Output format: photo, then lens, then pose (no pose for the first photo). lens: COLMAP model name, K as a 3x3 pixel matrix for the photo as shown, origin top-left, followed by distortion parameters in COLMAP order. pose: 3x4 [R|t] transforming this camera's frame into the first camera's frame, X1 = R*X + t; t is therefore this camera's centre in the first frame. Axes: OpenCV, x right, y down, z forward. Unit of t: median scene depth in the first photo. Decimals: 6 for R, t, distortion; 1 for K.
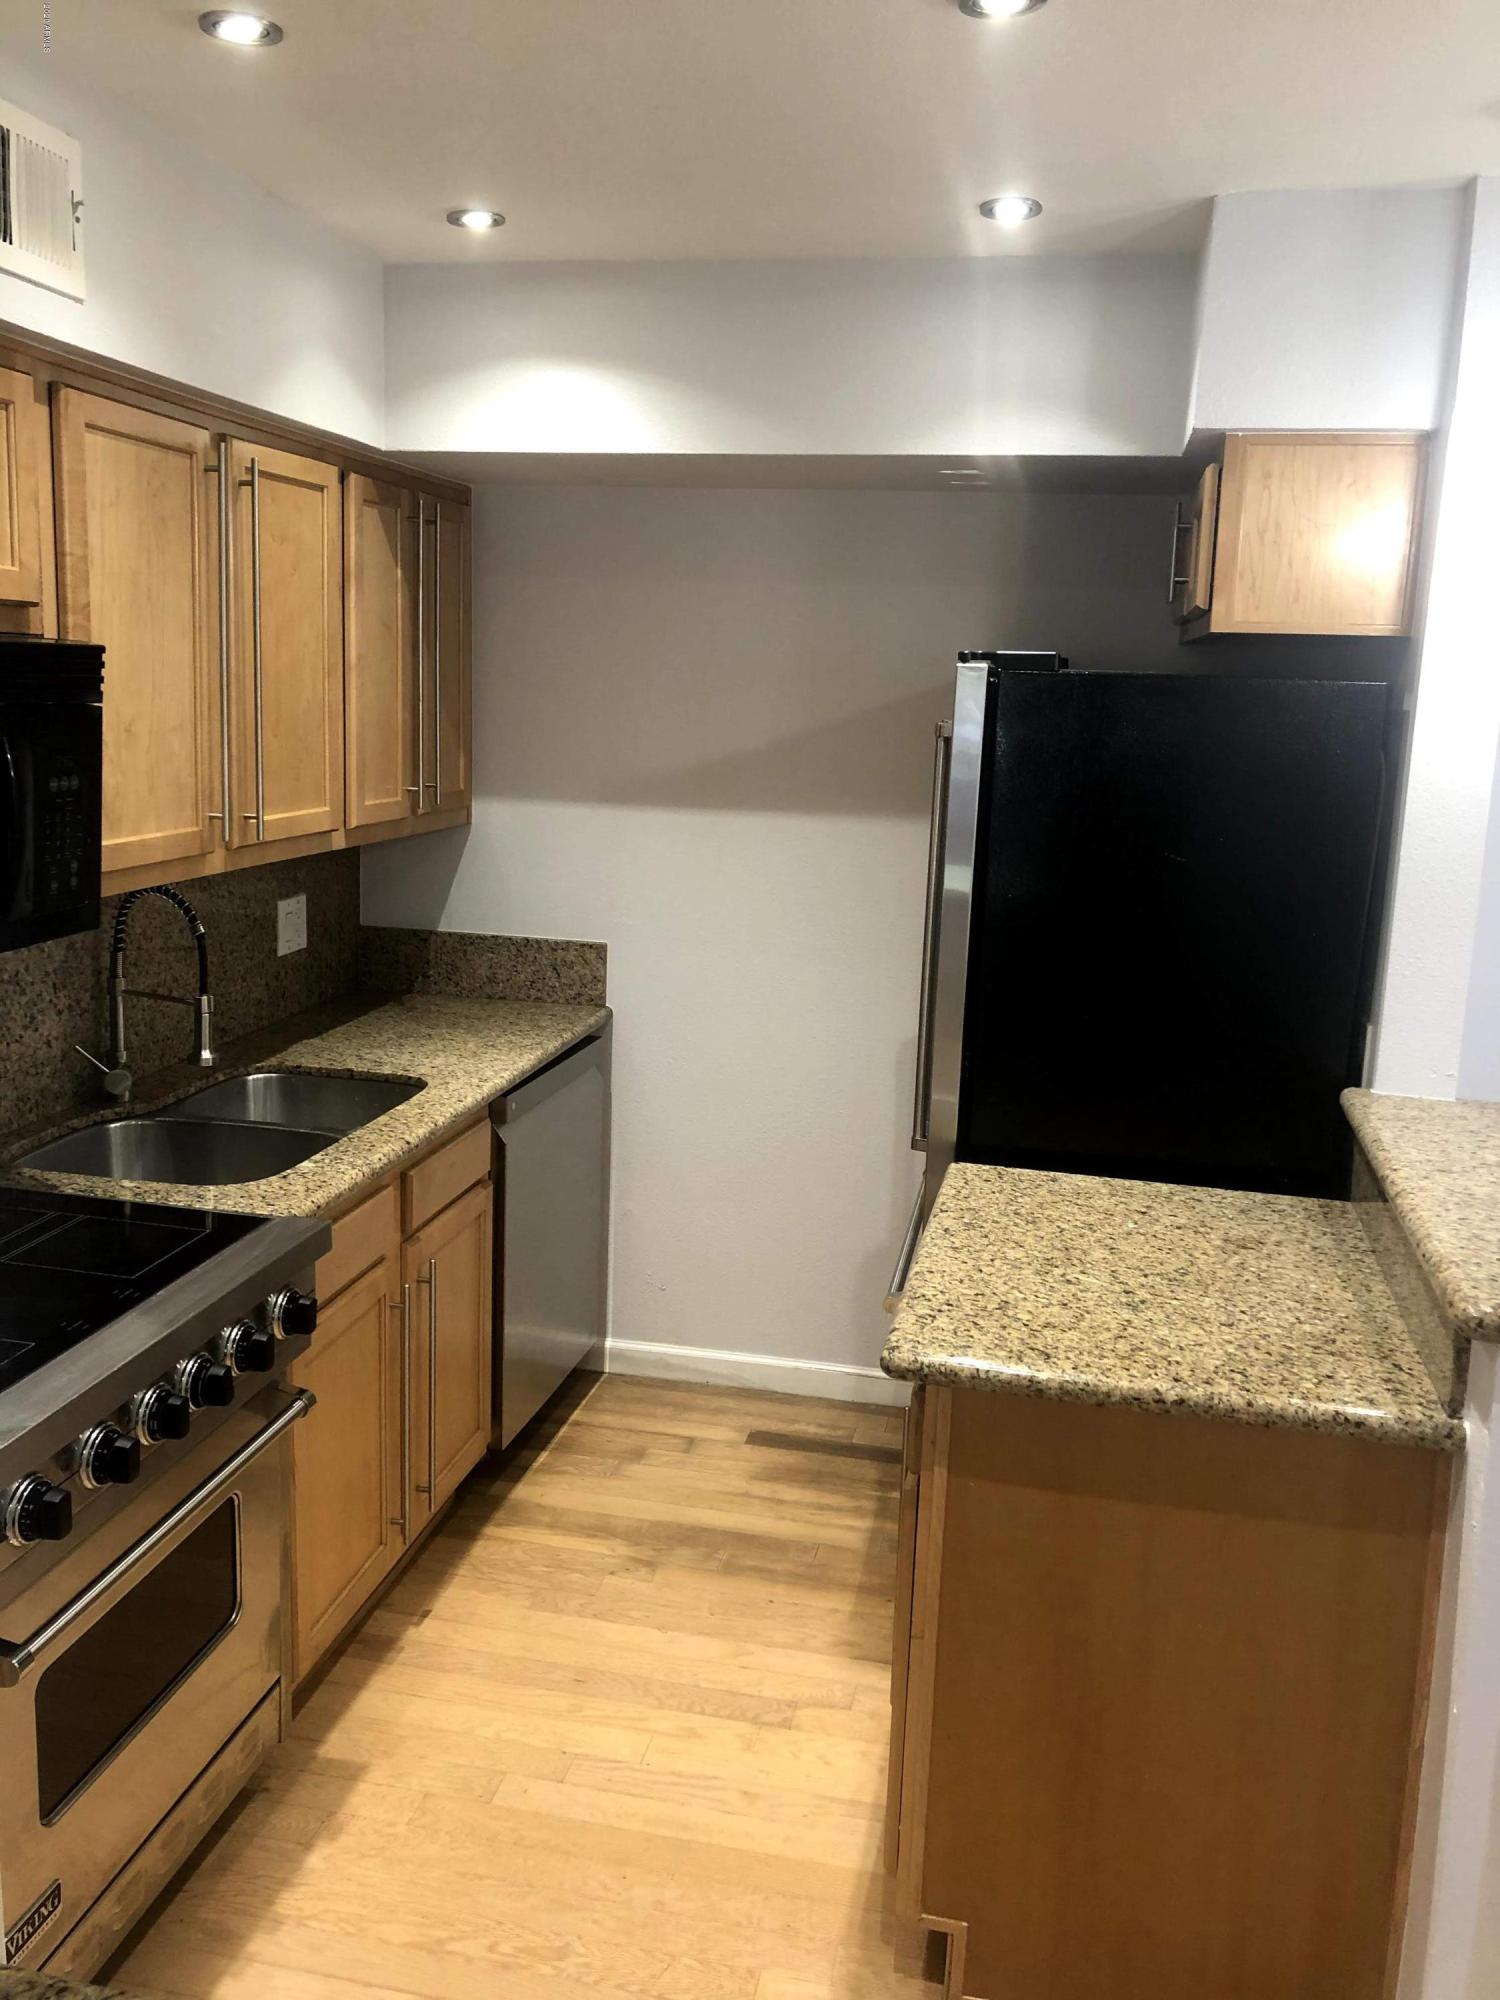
lens RADIAL K [[1656.5, 0, 750.0], [0, 1656.5, 1000.0], [0, 0, 1]] dist [0.000451, -0.000682]
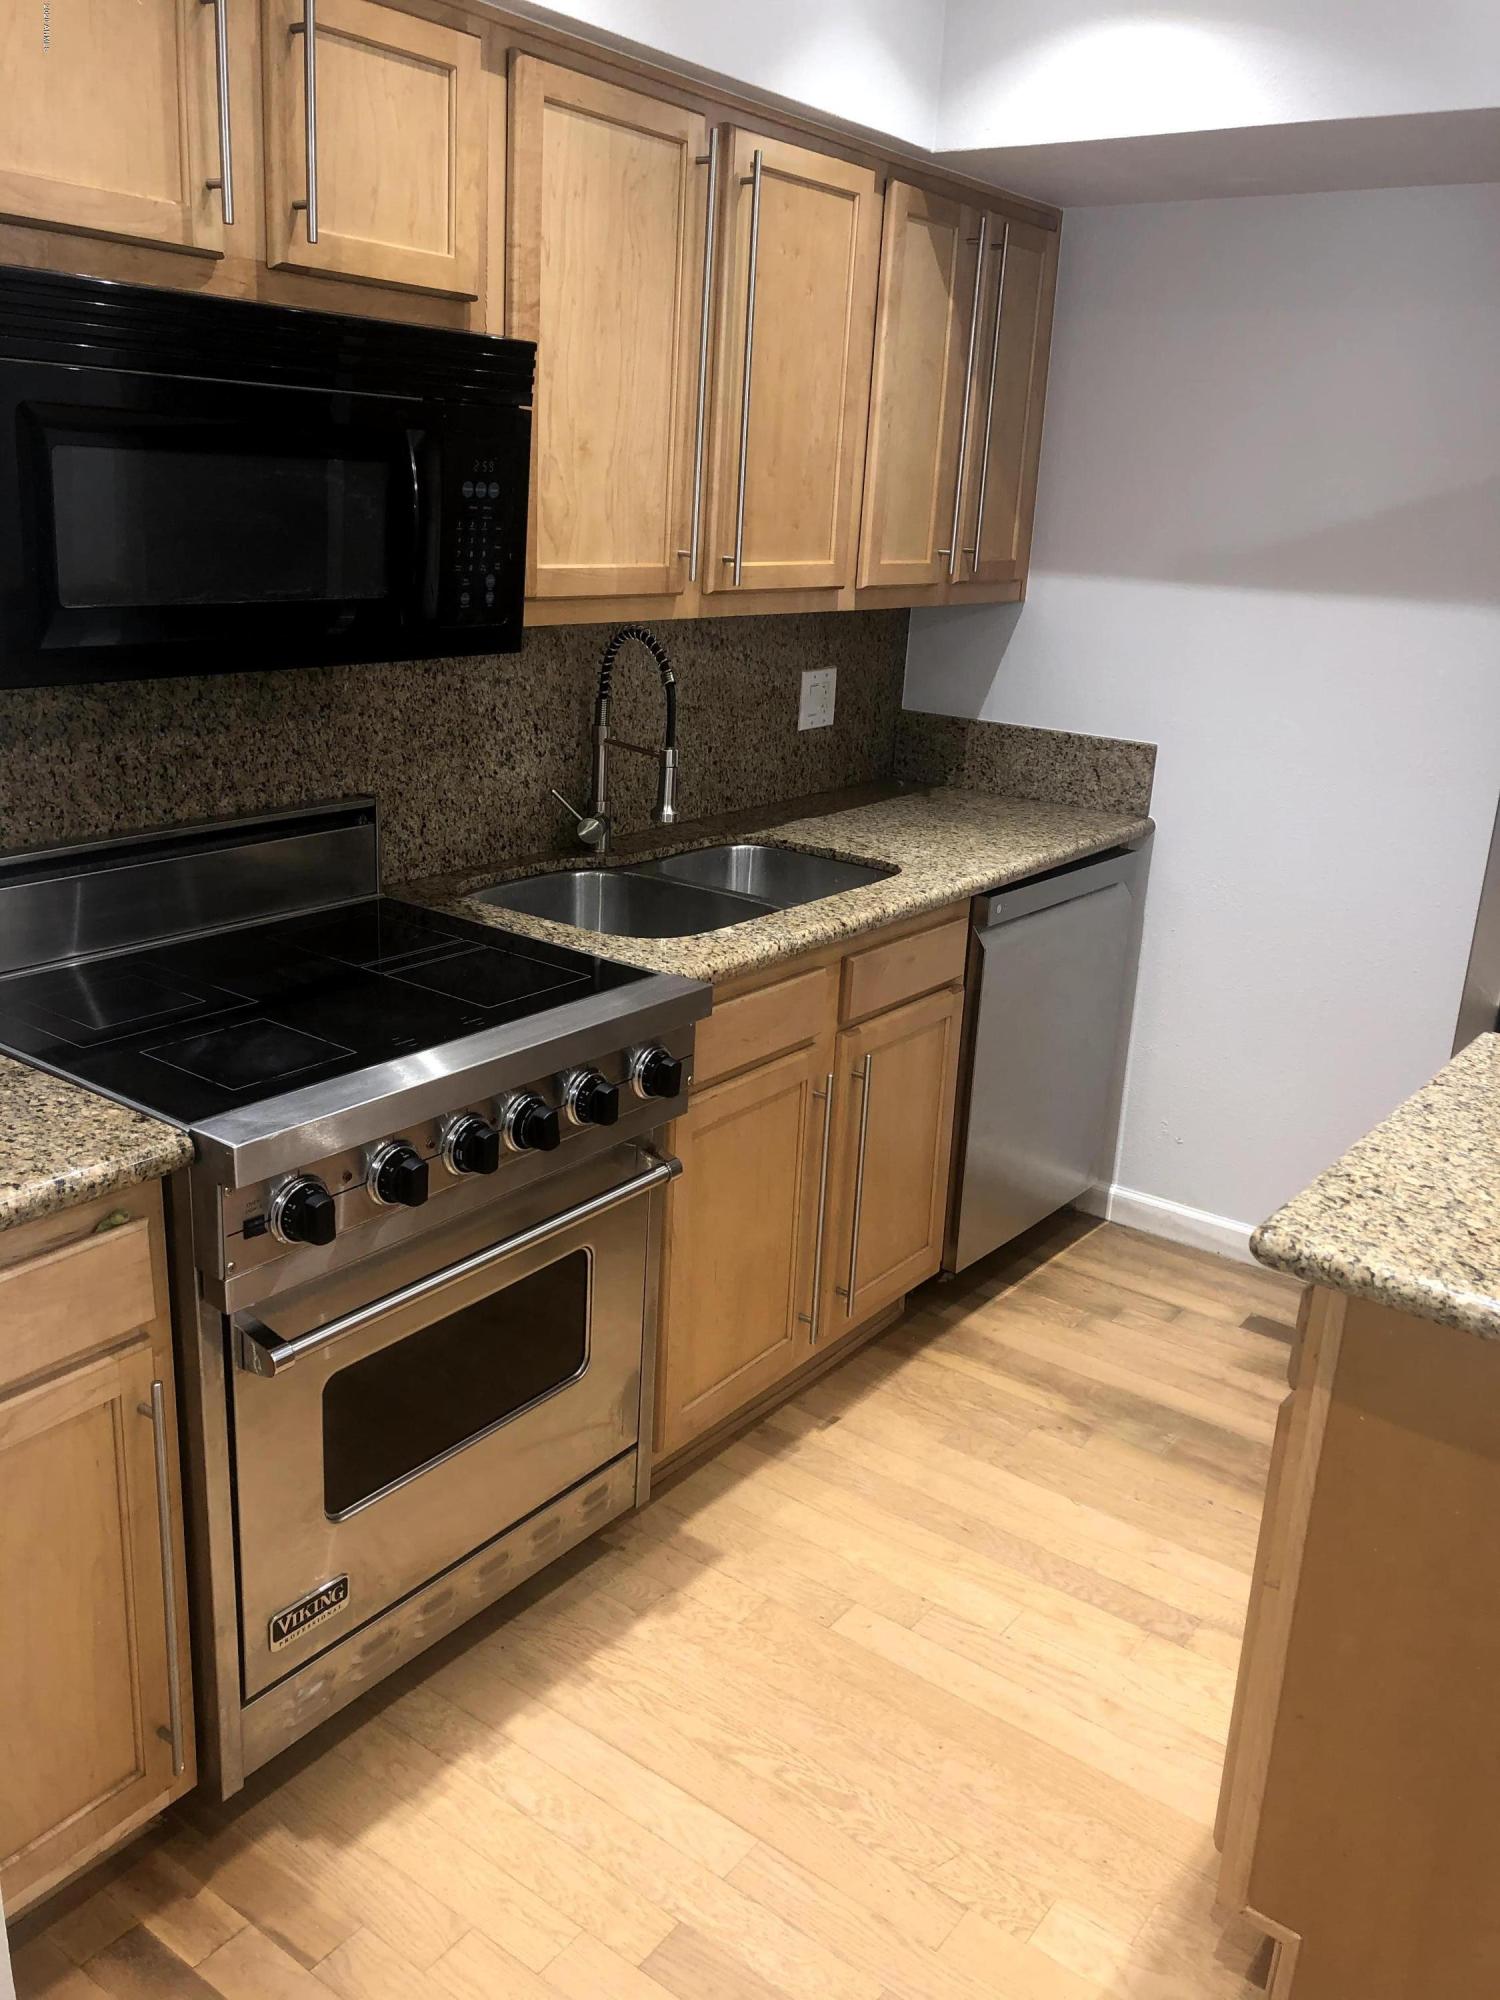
lens RADIAL K [[1631.9, 0, 750.0], [0, 1631.9, 1000.0], [0, 0, 1]] dist [0.021787, -0.033958]
pose [[0.905955, 0.137763, -0.400334, 0.112930], [-0.099660, 0.988400, 0.114596, 0.028412], [0.411477, -0.063922, 0.909176, 0.144989]]
